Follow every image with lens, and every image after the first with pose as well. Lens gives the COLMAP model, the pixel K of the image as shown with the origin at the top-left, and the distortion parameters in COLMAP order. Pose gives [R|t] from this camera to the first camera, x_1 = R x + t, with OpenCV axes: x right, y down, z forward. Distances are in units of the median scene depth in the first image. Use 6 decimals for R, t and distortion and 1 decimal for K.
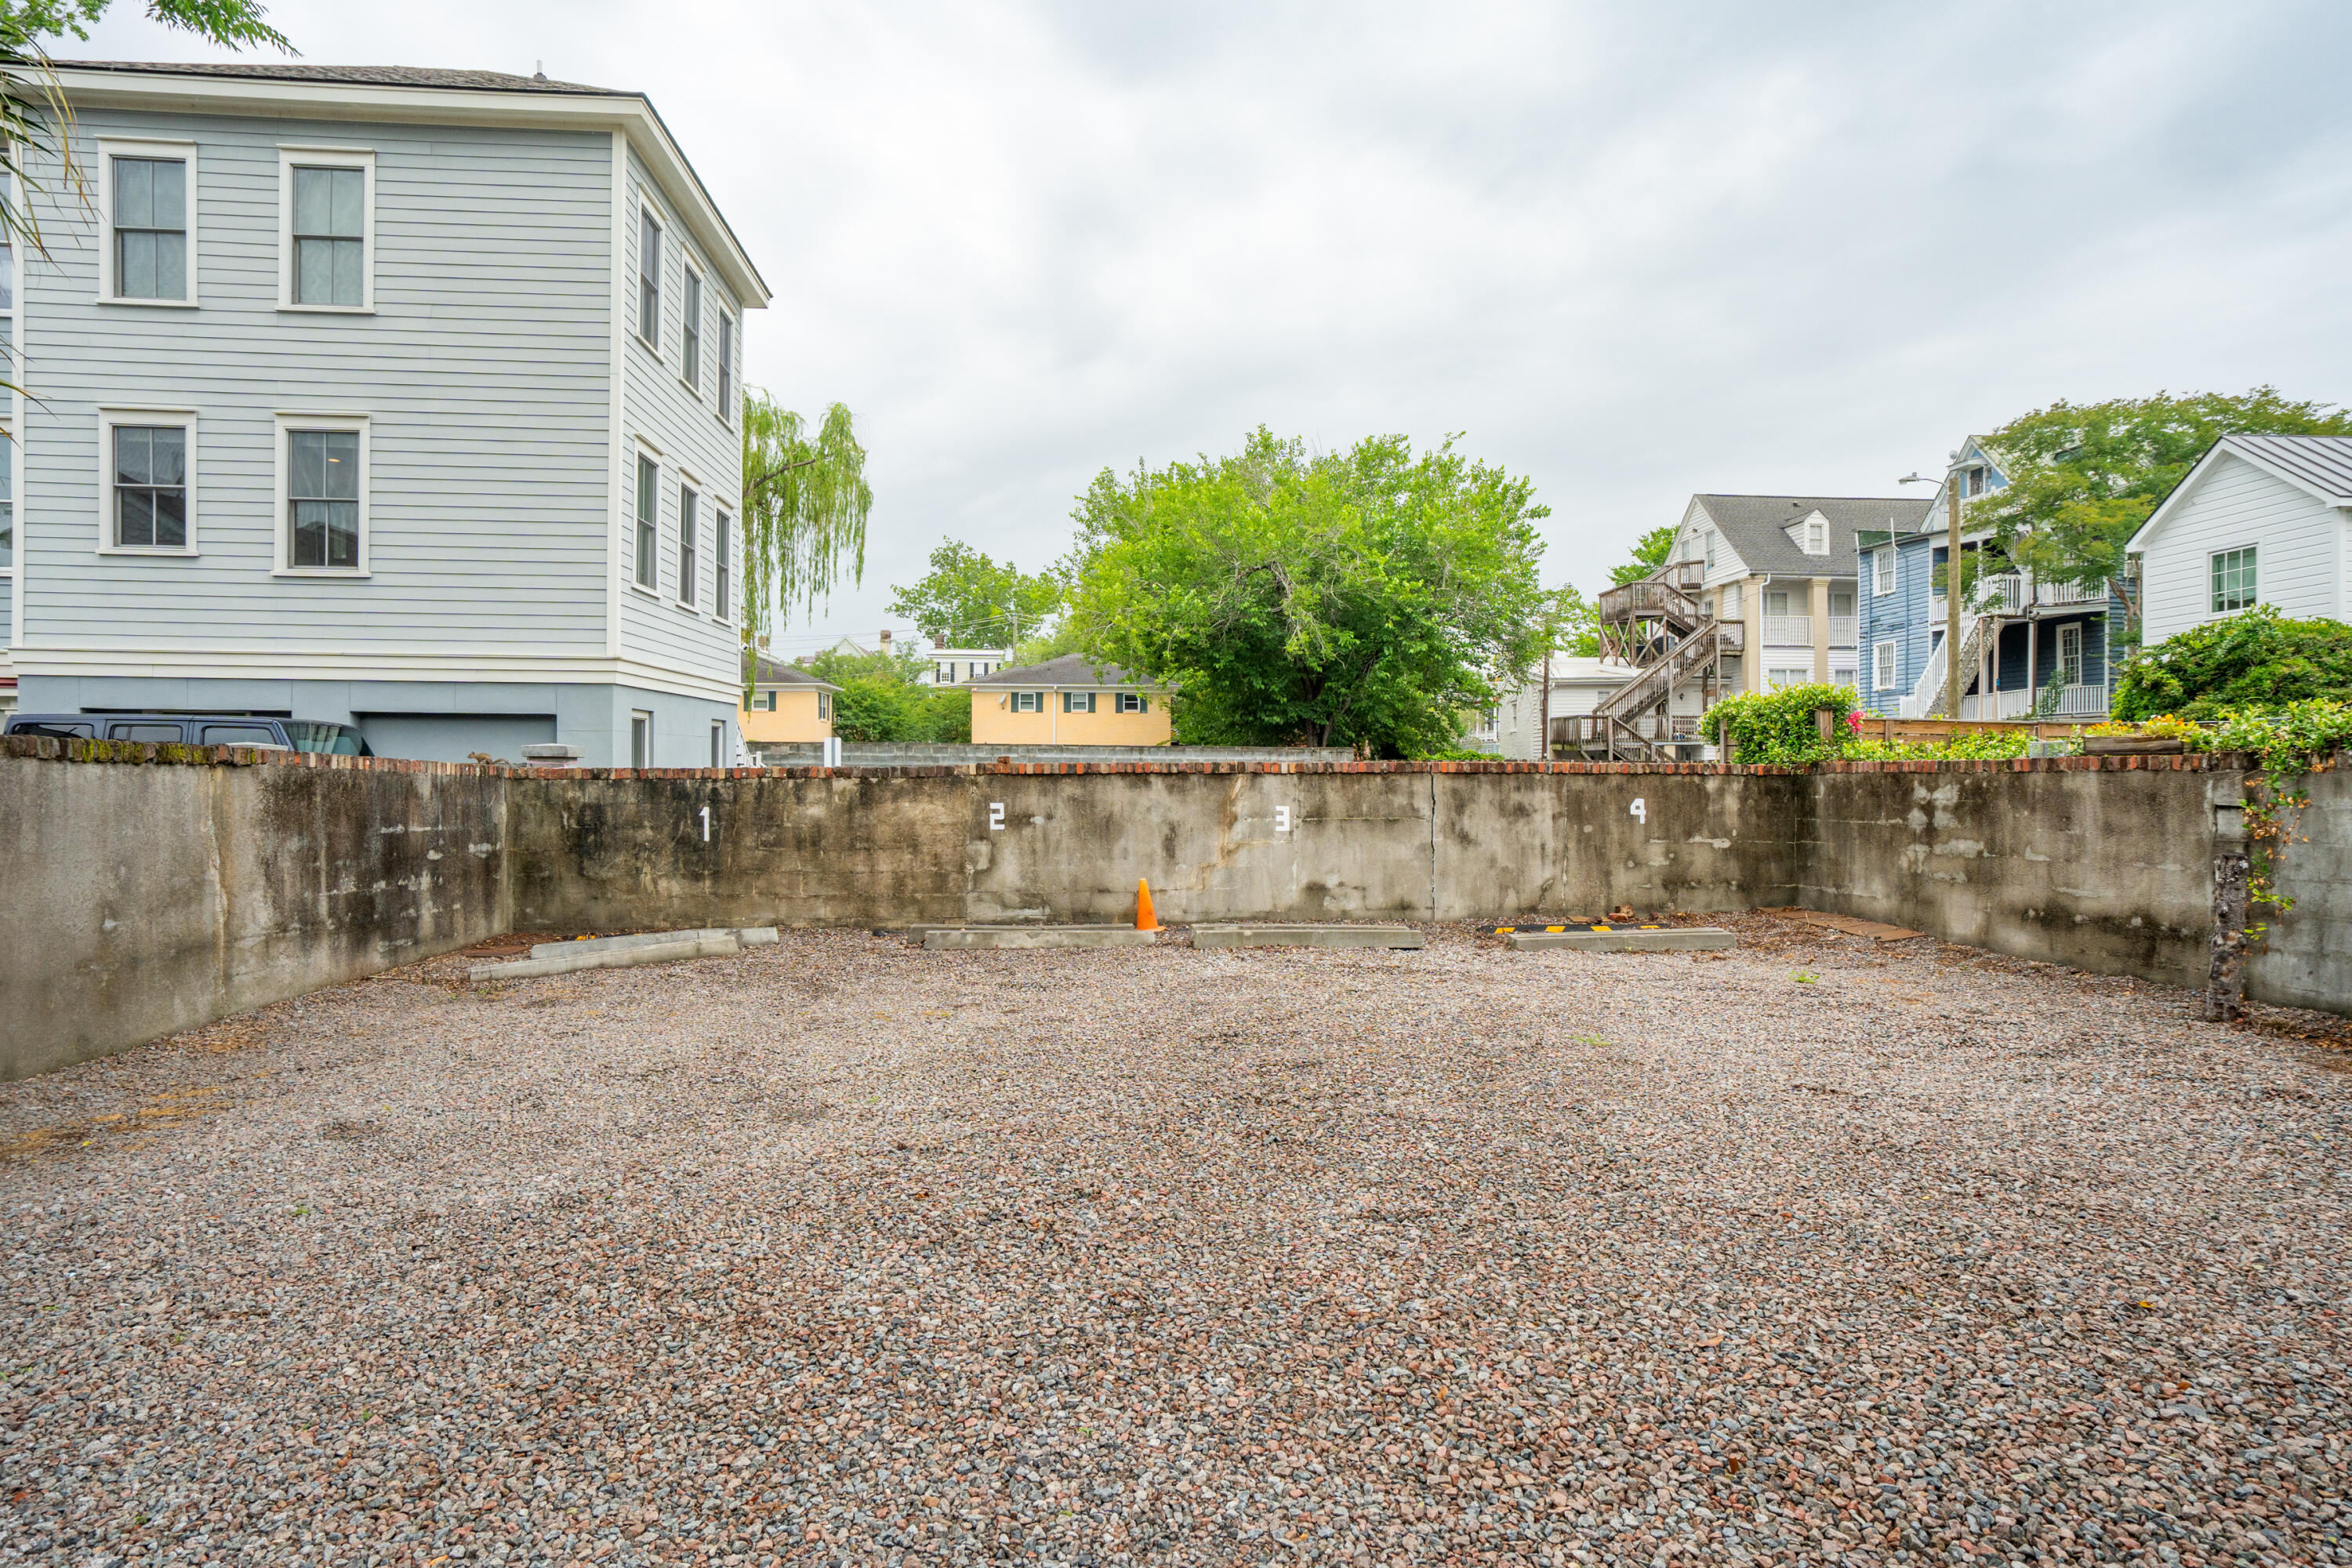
lens RADIAL K [[1227.5, 0, 1176.0], [0, 1227.5, 784.0], [0, 0, 1]] dist [0.000002, -0.000005]
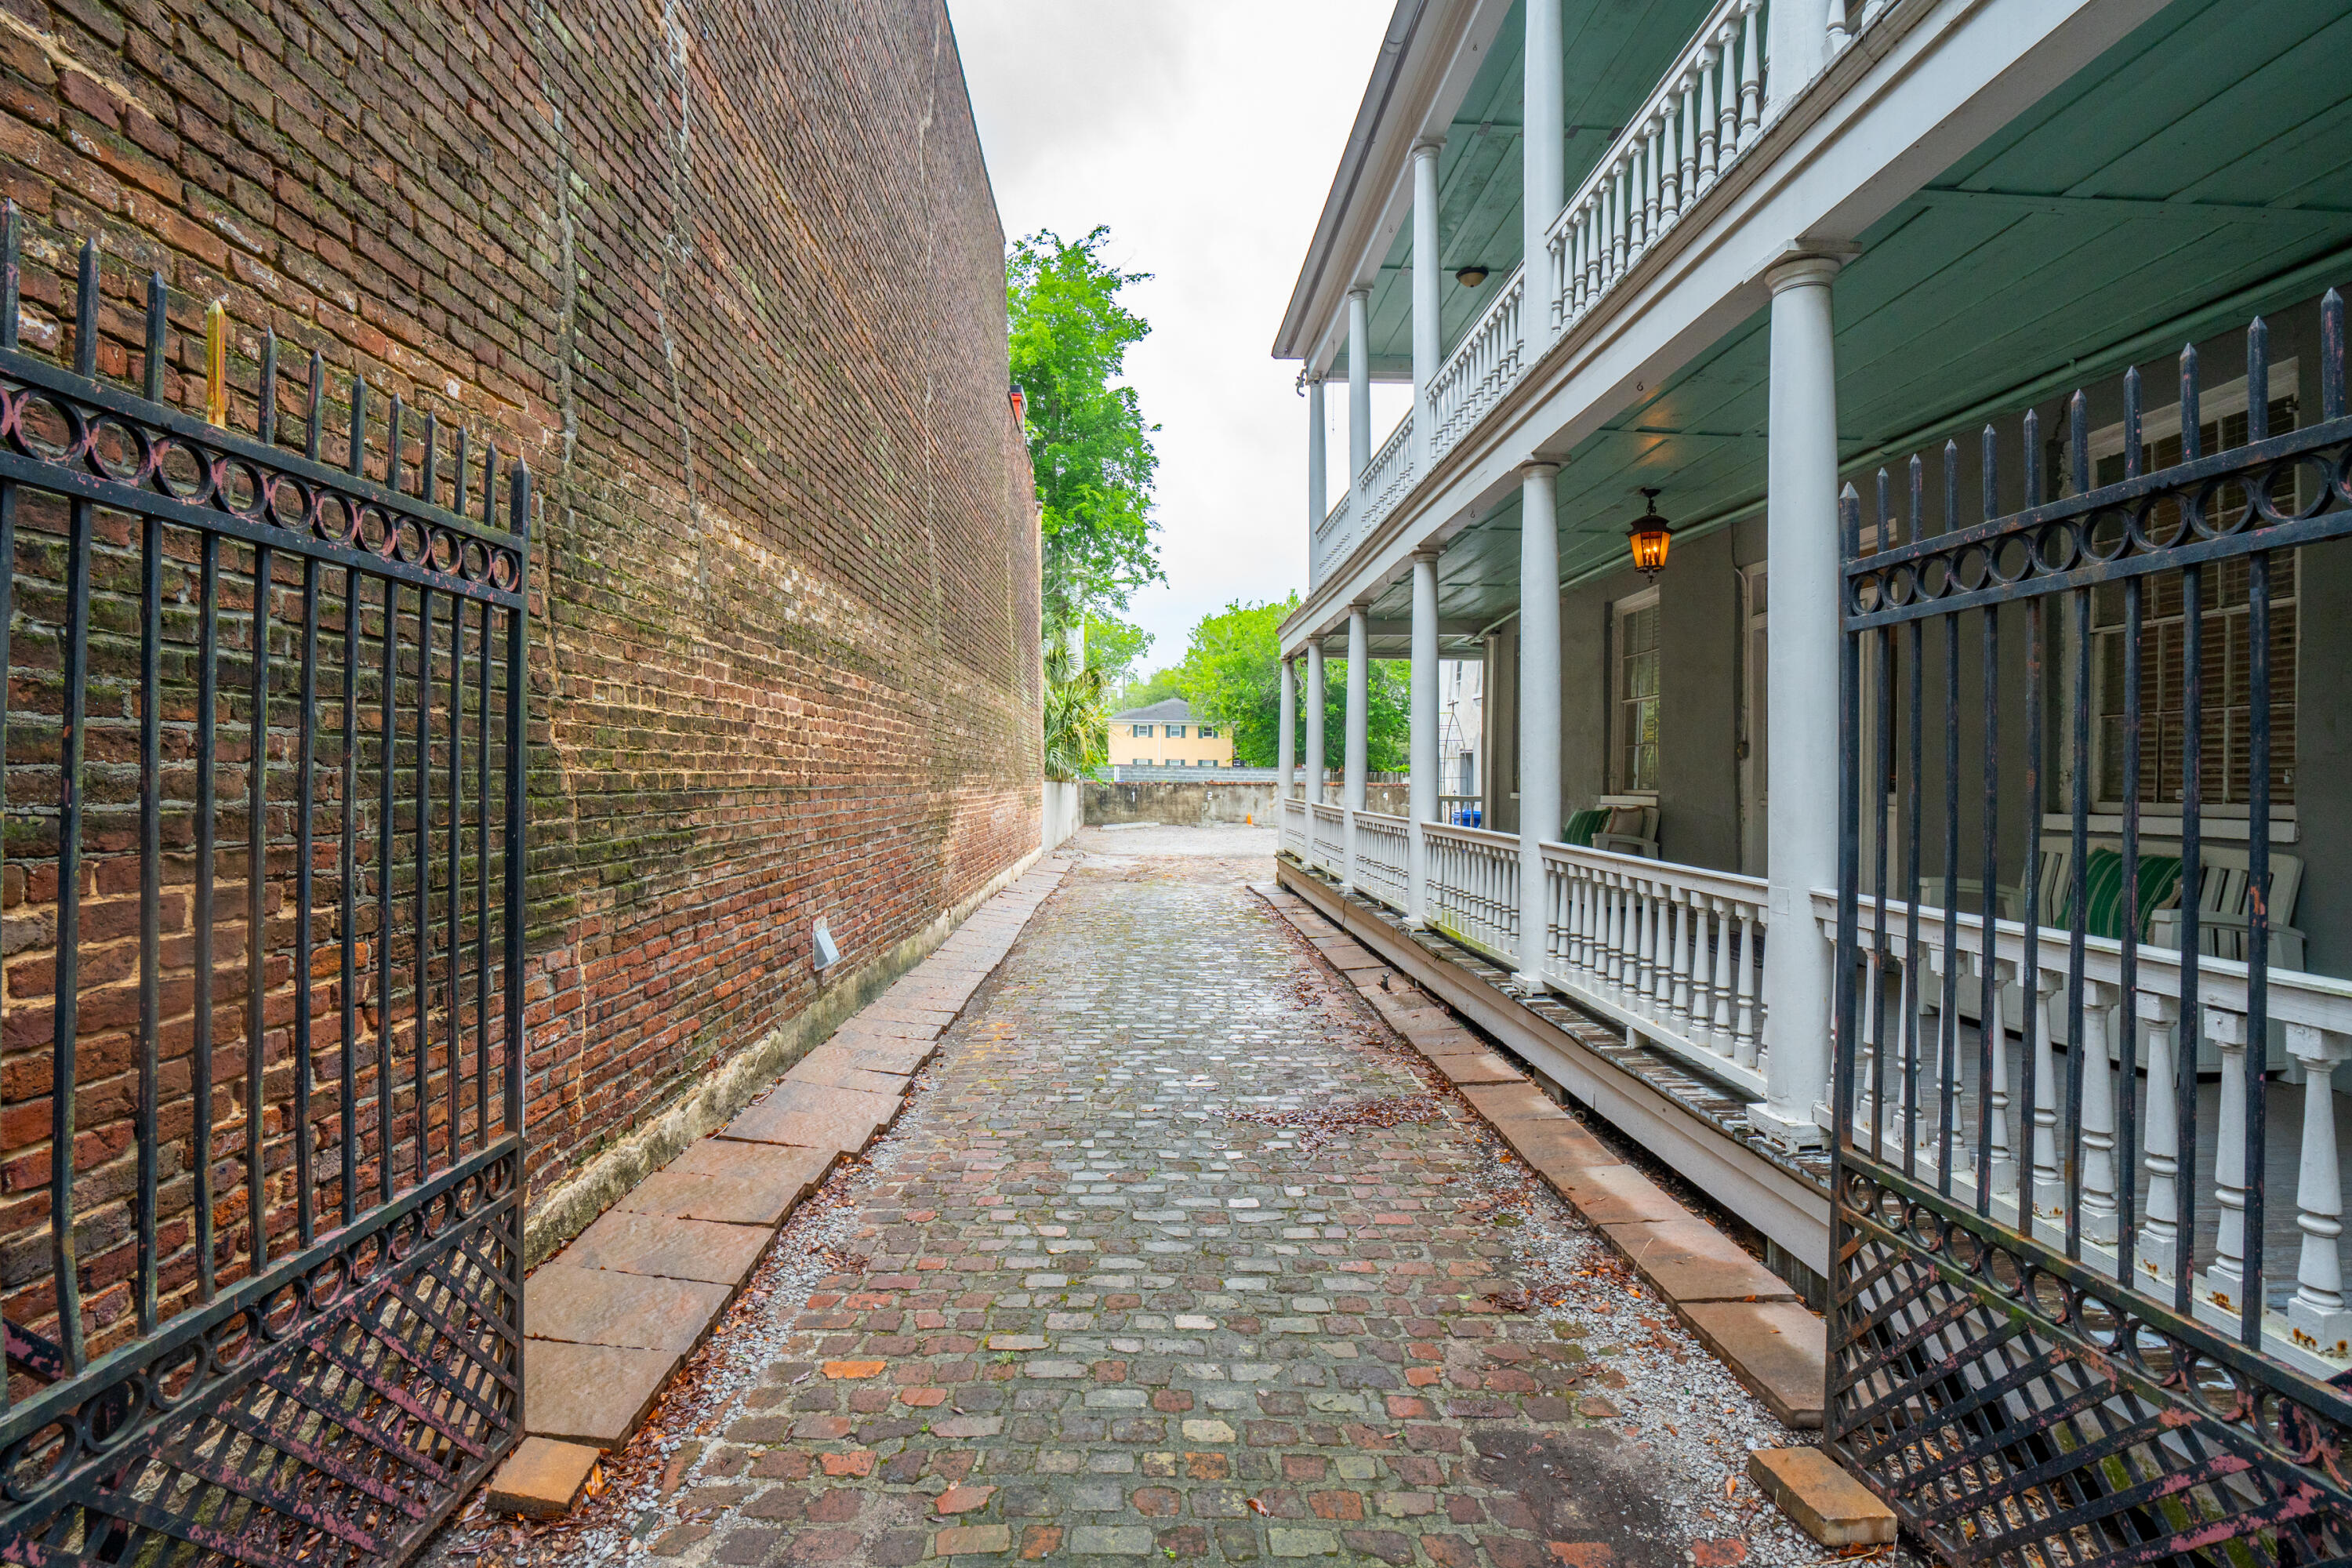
lens RADIAL K [[1151.9, 0, 1176.0], [0, 1151.9, 784.0], [0, 0, 1]] dist [0.000401, 0.000037]
pose [[0.999241, 0.014029, -0.036327, -0.121323], [-0.013913, 0.999897, 0.003435, -0.020611], [0.036371, -0.002927, 0.999334, -2.563654]]
